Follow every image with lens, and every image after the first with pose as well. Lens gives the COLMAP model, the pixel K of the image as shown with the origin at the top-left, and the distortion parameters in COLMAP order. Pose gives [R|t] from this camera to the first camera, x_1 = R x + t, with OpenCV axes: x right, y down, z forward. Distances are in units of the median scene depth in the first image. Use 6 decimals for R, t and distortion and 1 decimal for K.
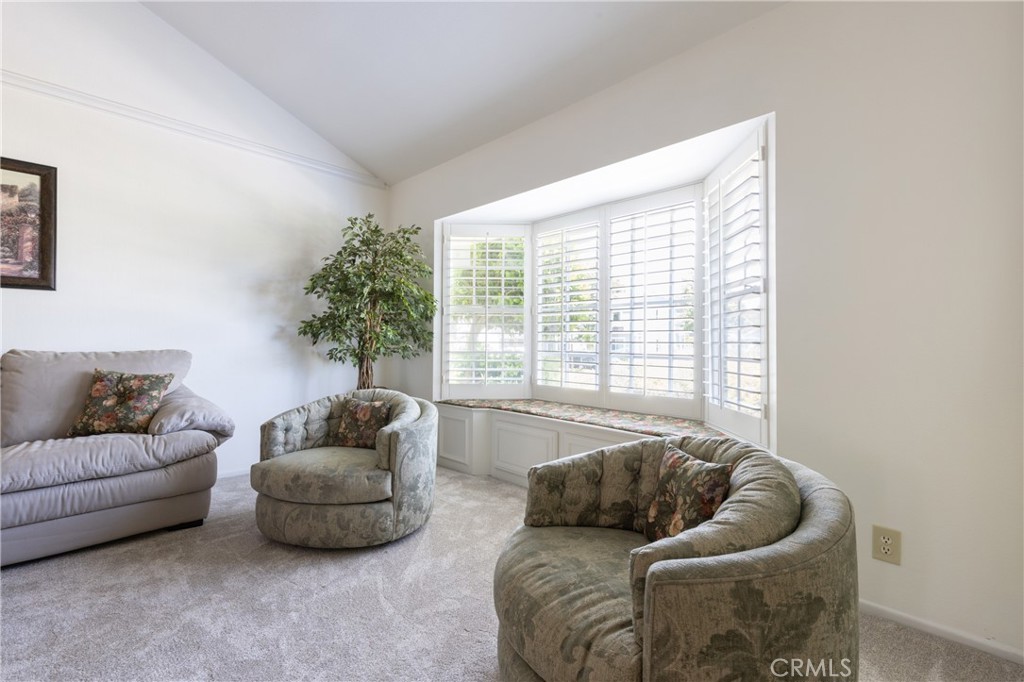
lens RADIAL K [[468.1, 0, 505.8], [0, 468.1, 335.4], [0, 0, 1]] dist [0.009178, -0.001231]
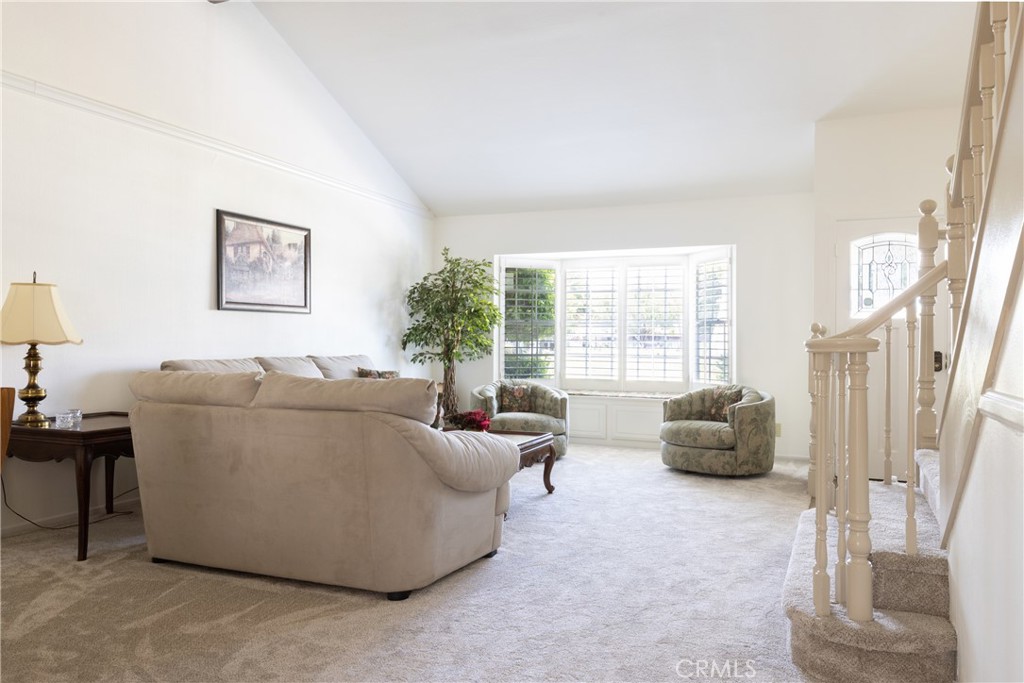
lens RADIAL K [[750.2, 0, 516.8], [0, 750.2, 343.6], [0, 0, 1]] dist [0.004964, -0.008891]
pose [[0.924499, -0.001507, 0.381182, -1.257019], [-0.007268, 0.999741, 0.021578, -0.059396], [-0.381116, -0.022719, 0.924248, -1.367090]]
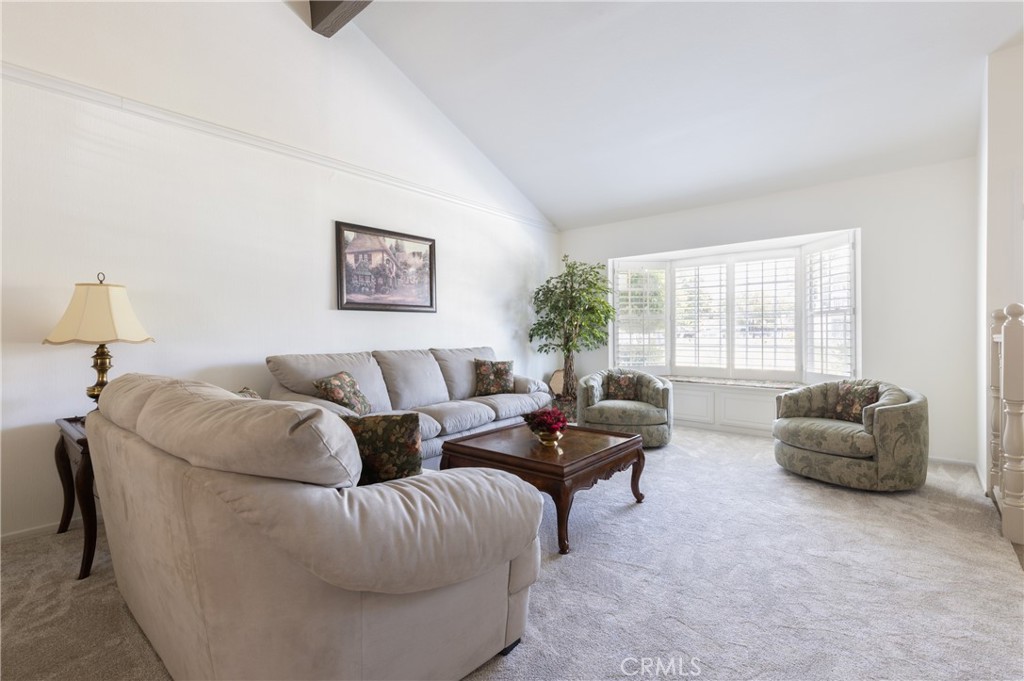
lens RADIAL K [[468.1, 0, 513.2], [0, 468.1, 338.9], [0, 0, 1]] dist [0.009178, -0.001231]
pose [[0.996161, -0.013785, 0.086445, -0.834705], [0.011344, 0.999525, 0.028665, -0.047001], [-0.086799, -0.027575, 0.995844, -0.692870]]
